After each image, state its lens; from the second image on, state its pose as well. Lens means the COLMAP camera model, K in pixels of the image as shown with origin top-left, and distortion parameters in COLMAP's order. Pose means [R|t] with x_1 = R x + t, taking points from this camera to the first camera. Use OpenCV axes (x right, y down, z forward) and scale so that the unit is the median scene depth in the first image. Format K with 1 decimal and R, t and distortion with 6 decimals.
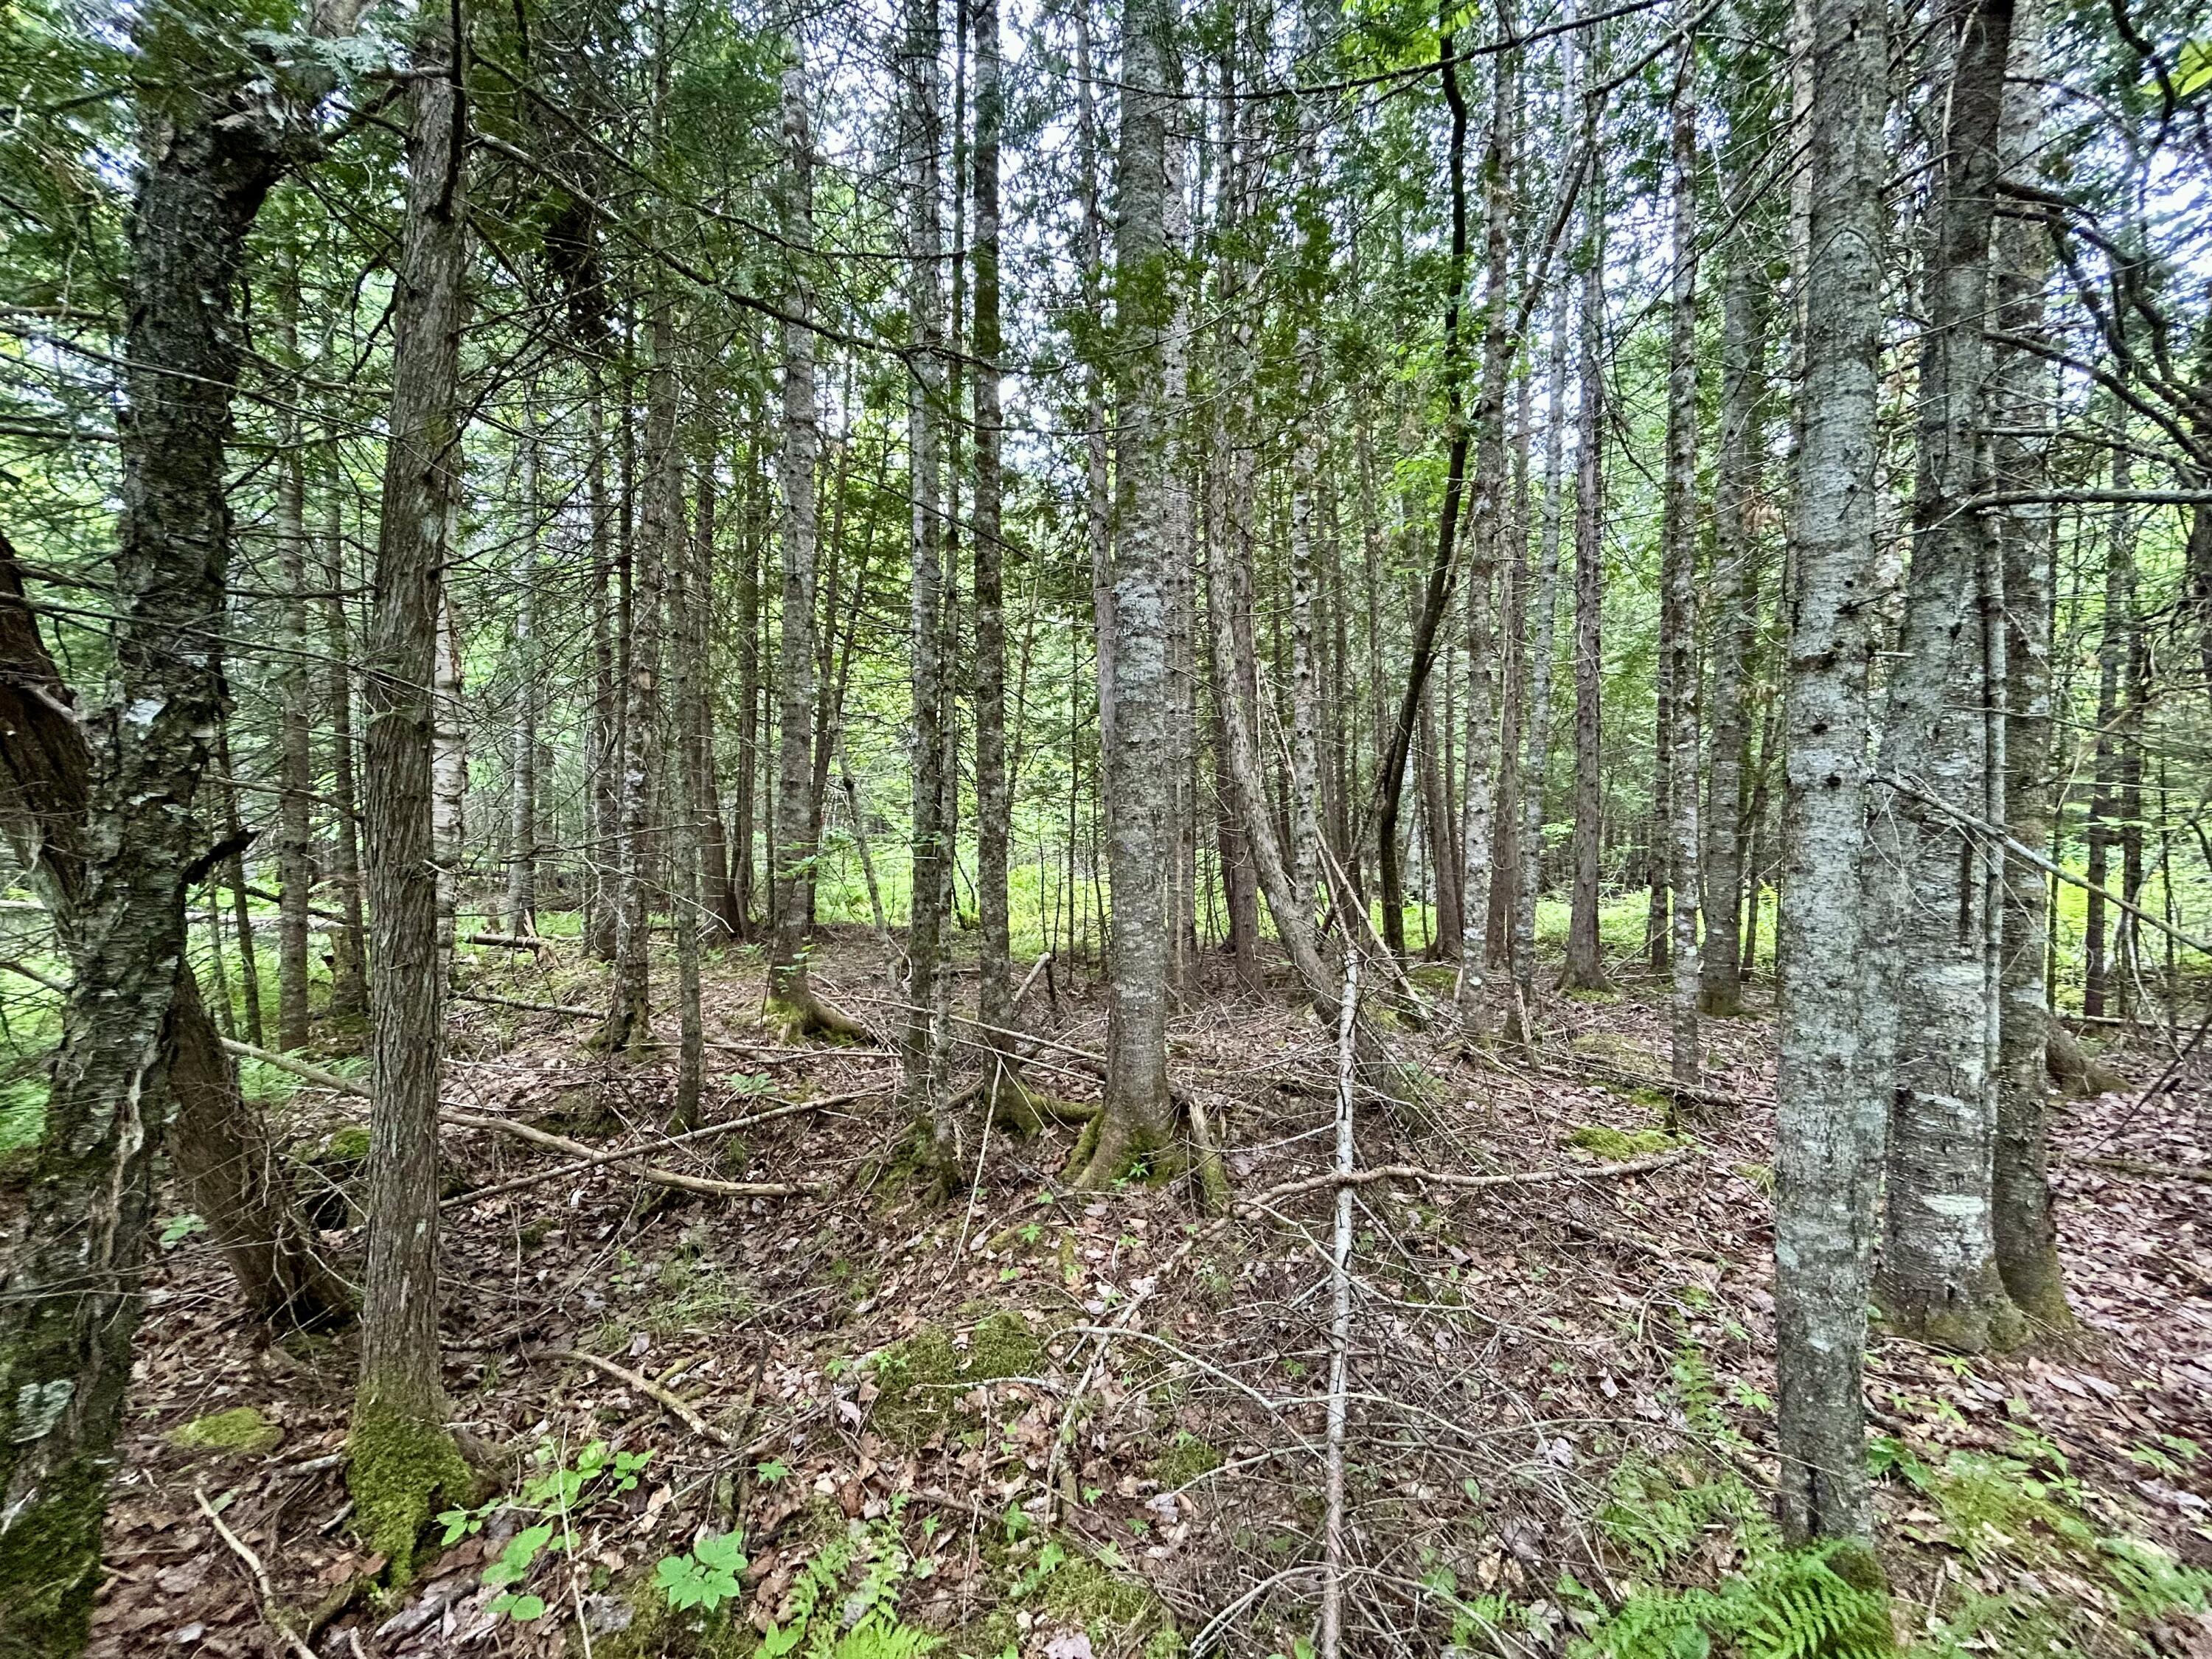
lens RADIAL K [[889.2, 0, 1102.4], [0, 889.2, 825.8], [0, 0, 1]] dist [-0.002024, 0.000765]
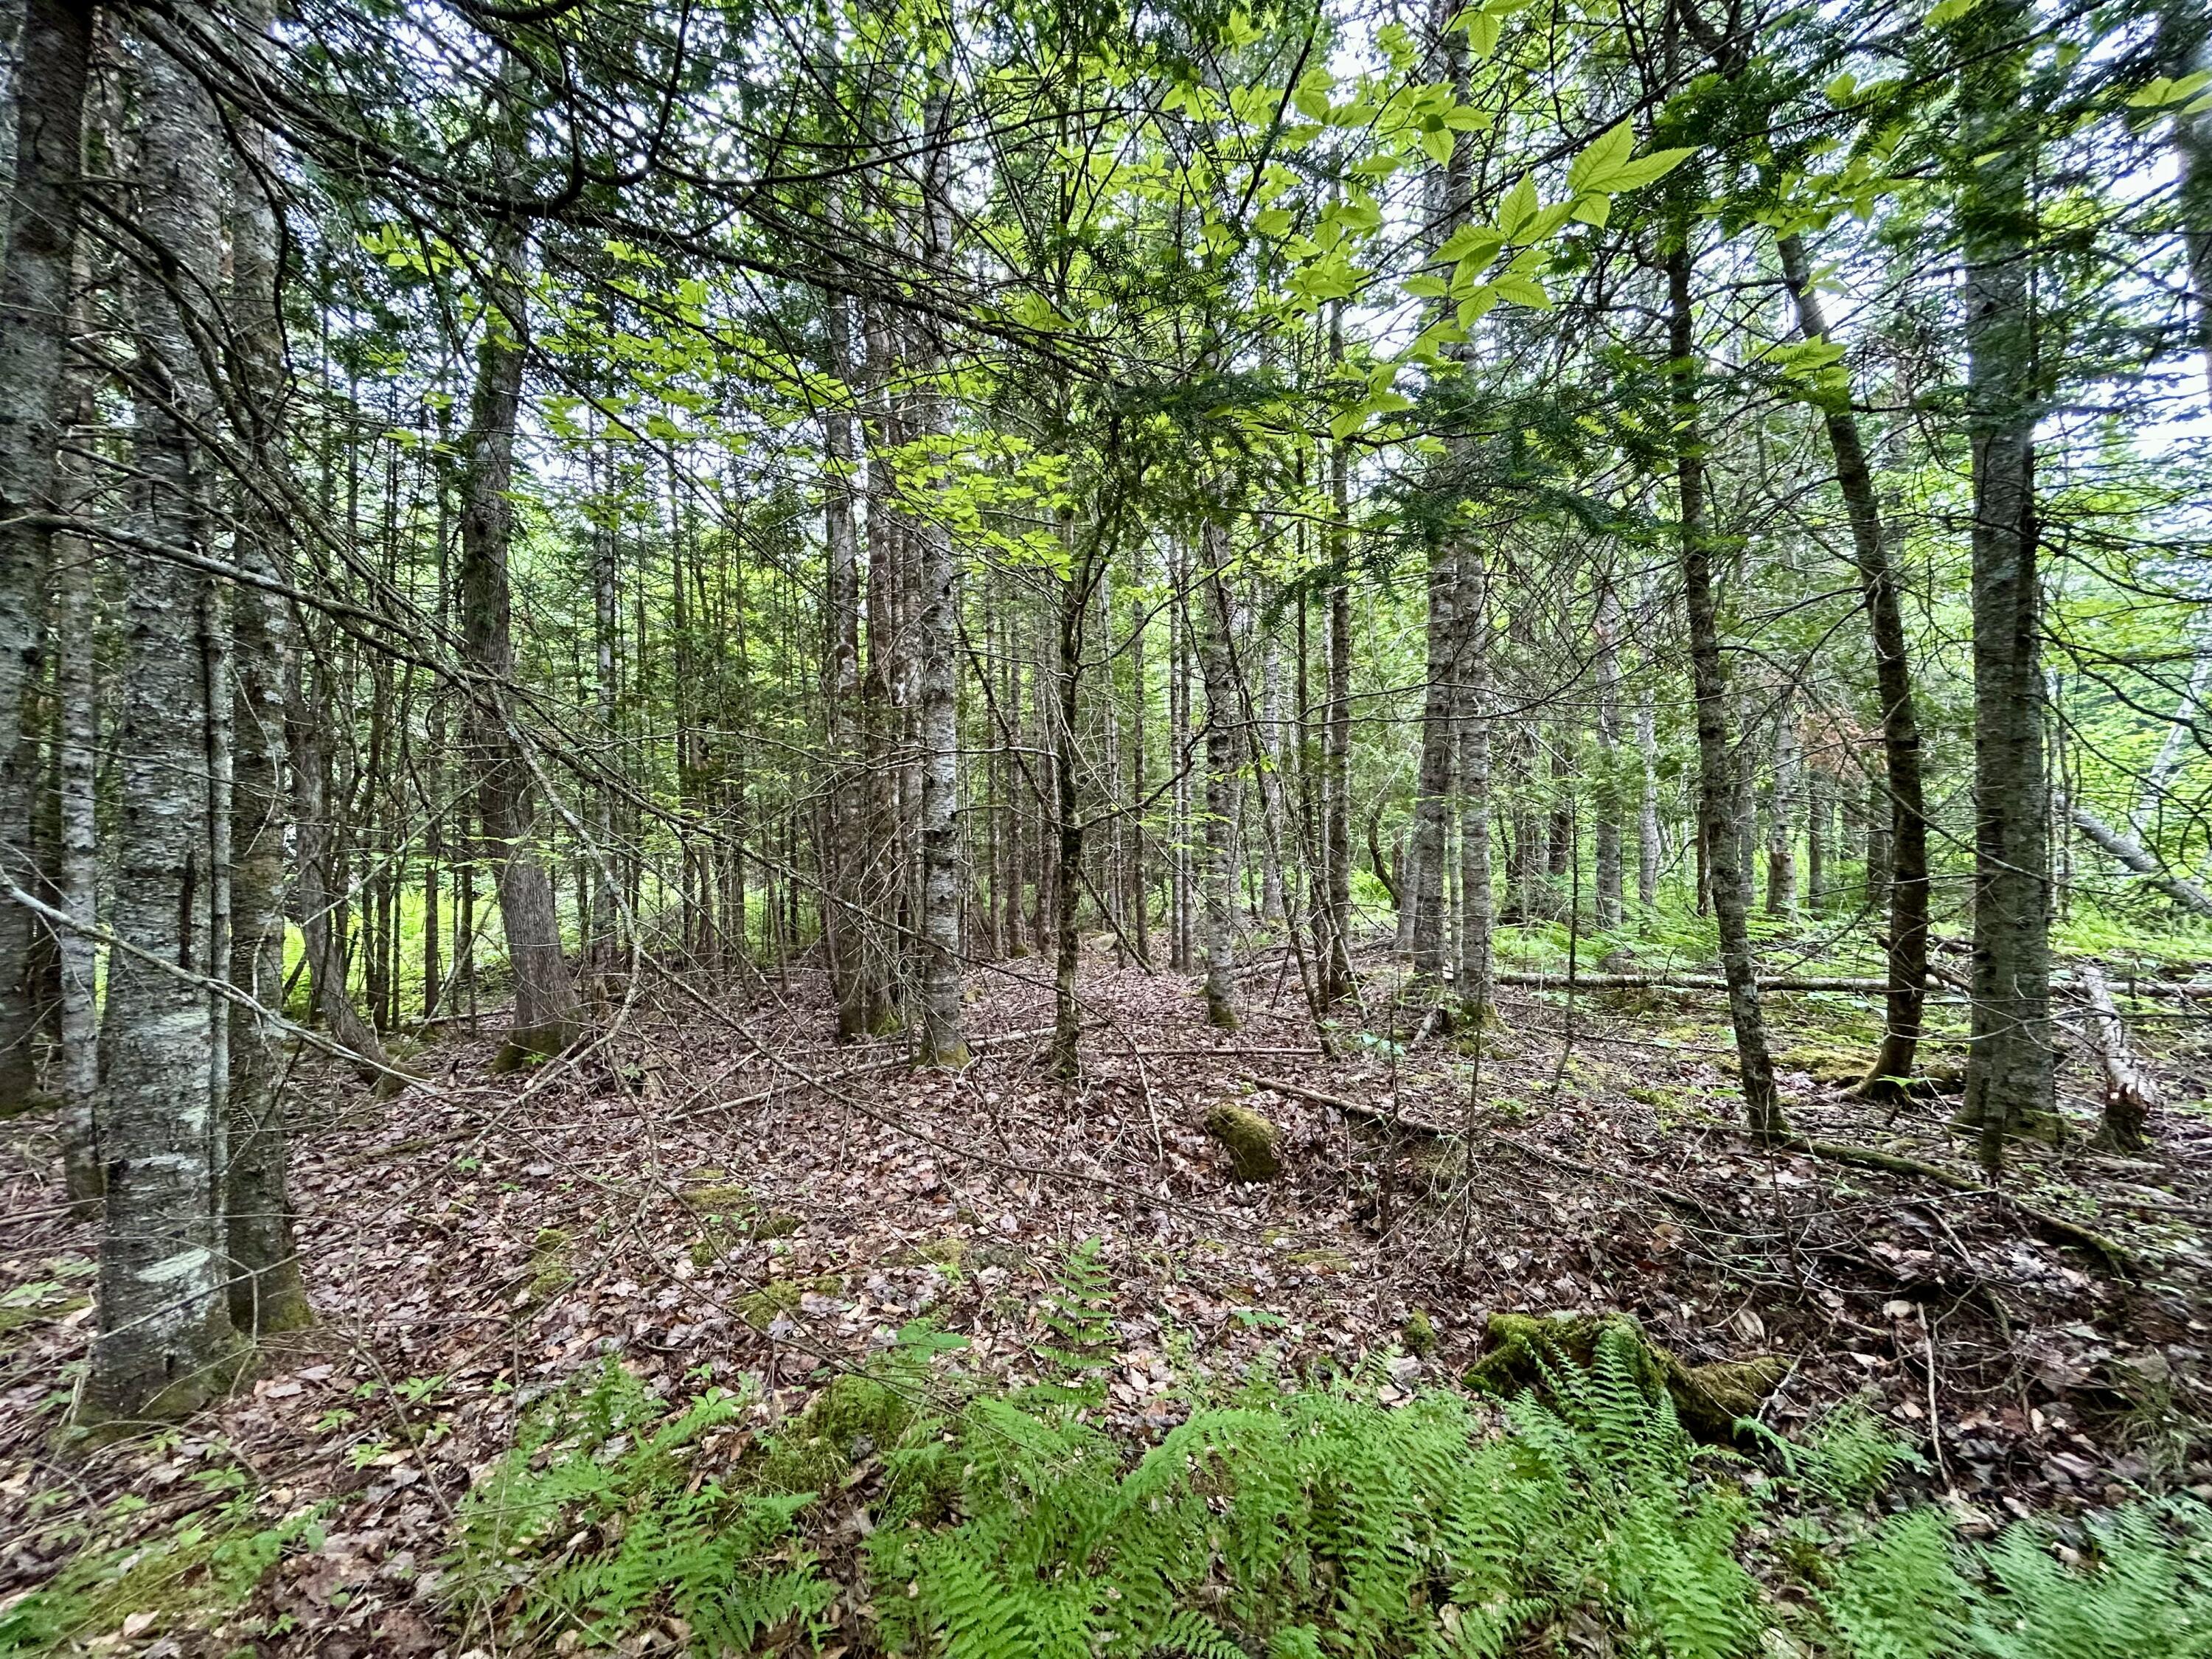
lens RADIAL K [[889.2, 0, 1101.9], [0, 889.2, 827.1], [0, 0, 1]] dist [-0.002024, 0.000765]
pose [[0.139461, 0.010778, 0.990169, 0.152458], [0.023373, 0.999626, -0.014173, -0.006013], [-0.989952, 0.025119, 0.139157, -0.124700]]
